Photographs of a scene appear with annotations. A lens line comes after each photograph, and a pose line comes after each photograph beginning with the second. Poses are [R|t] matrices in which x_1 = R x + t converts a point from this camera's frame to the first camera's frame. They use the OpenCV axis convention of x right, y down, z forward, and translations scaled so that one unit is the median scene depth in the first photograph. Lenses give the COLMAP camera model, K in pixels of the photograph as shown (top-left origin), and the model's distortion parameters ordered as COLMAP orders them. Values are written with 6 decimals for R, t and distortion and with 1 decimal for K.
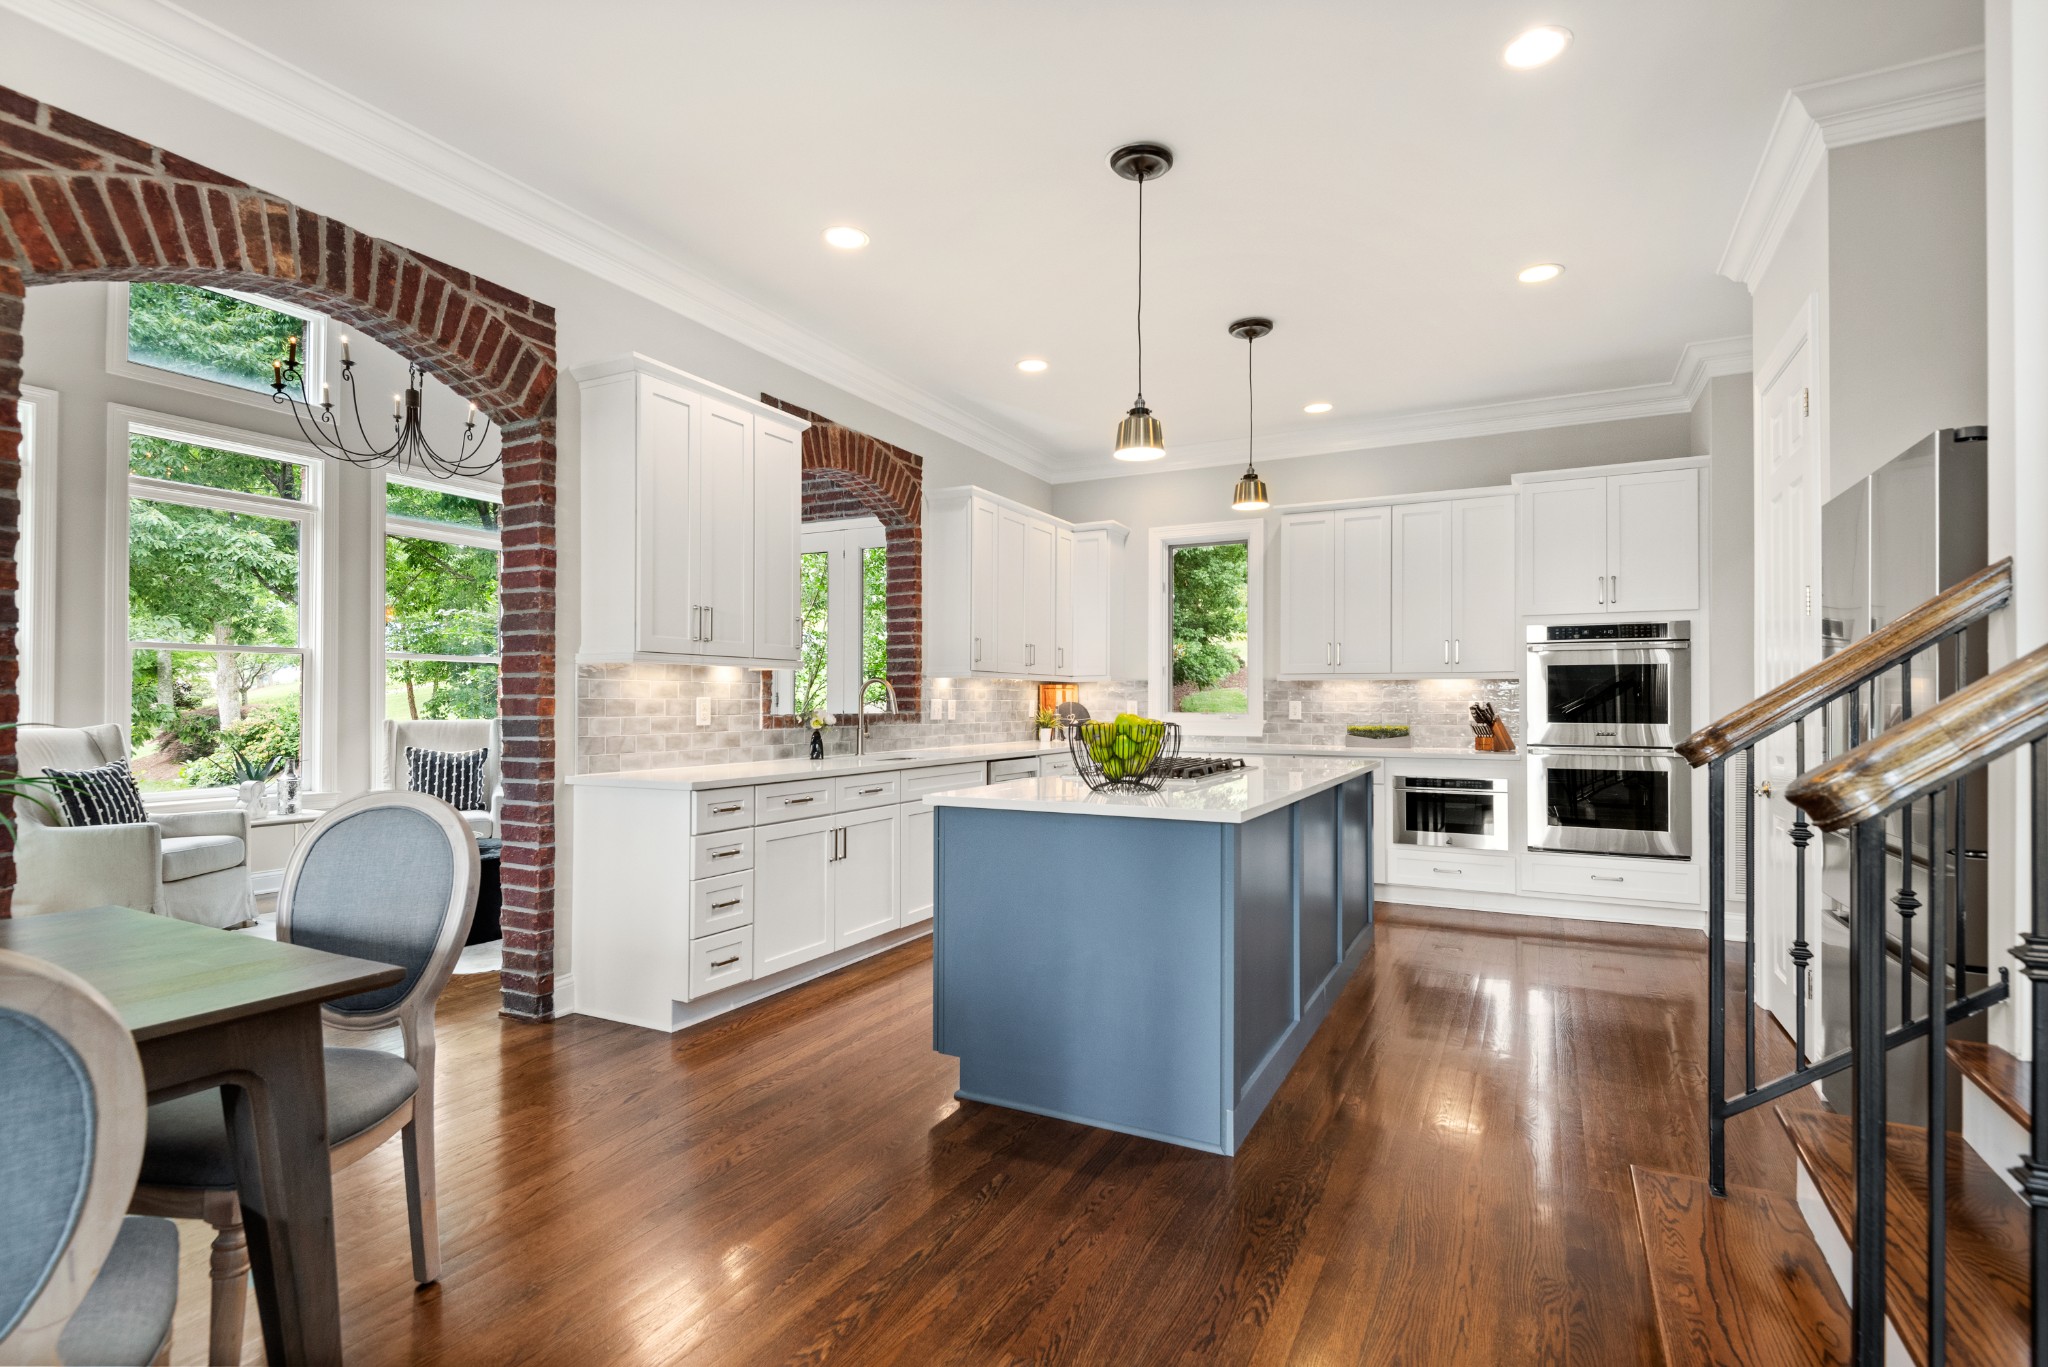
lens RADIAL K [[1036.2, 0, 1009.4], [0, 1036.2, 683.4], [0, 0, 1]] dist [-0.011048, -0.001271]
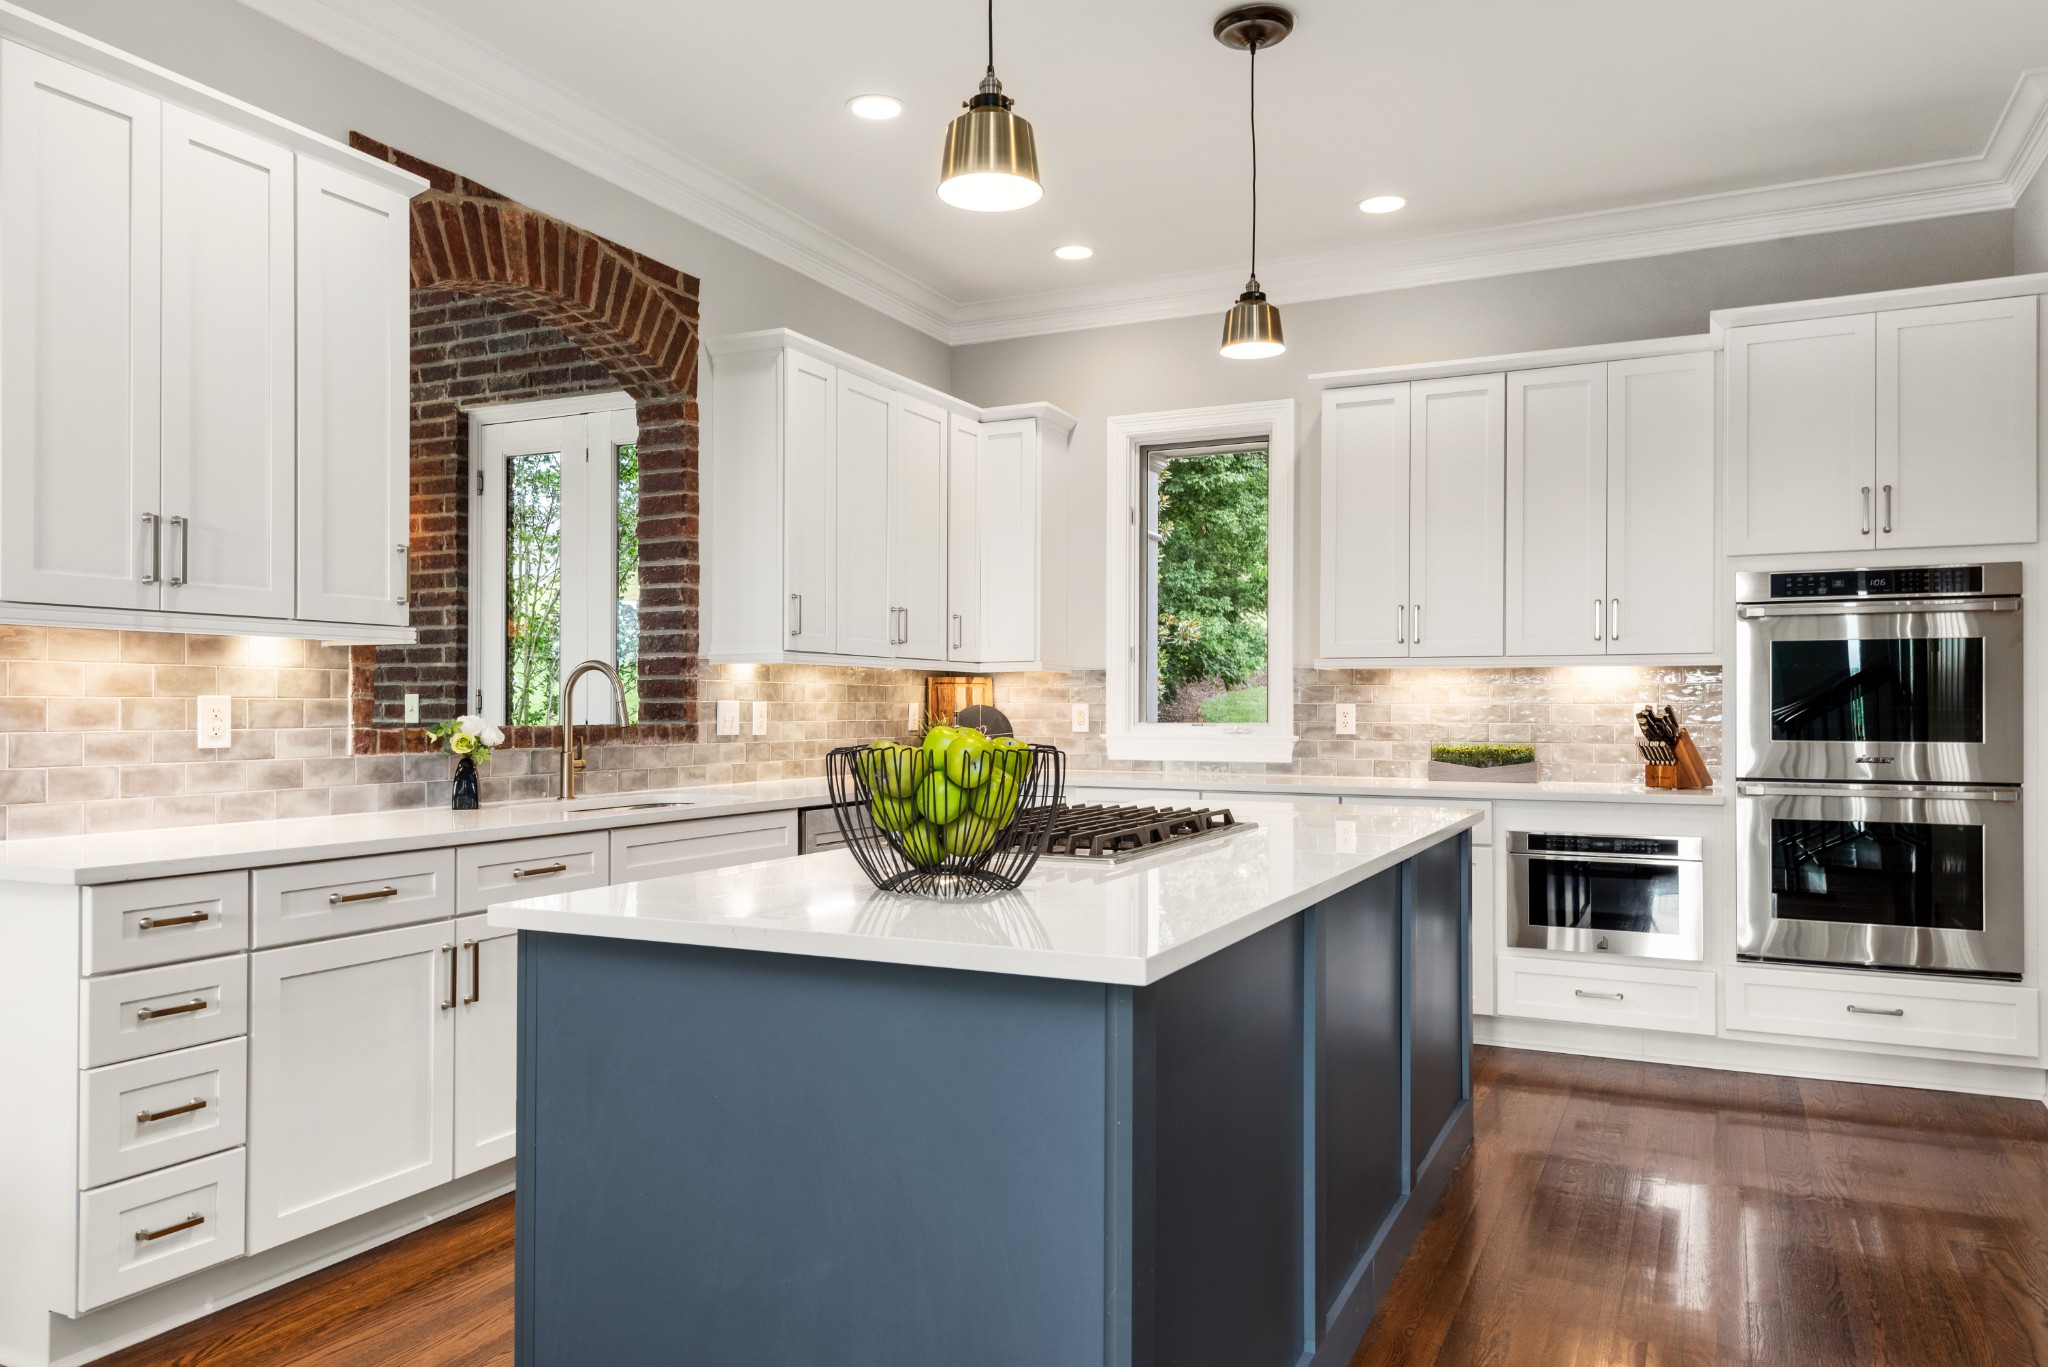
lens RADIAL K [[1439.7, 0, 1031.1], [0, 1439.7, 693.7], [0, 0, 1]] dist [-0.009606, -0.001360]
pose [[0.999377, 0.000269, 0.035292, 0.074740], [-0.000566, 0.999965, 0.008398, 0.005000], [-0.035289, -0.008412, 0.999342, 0.201174]]
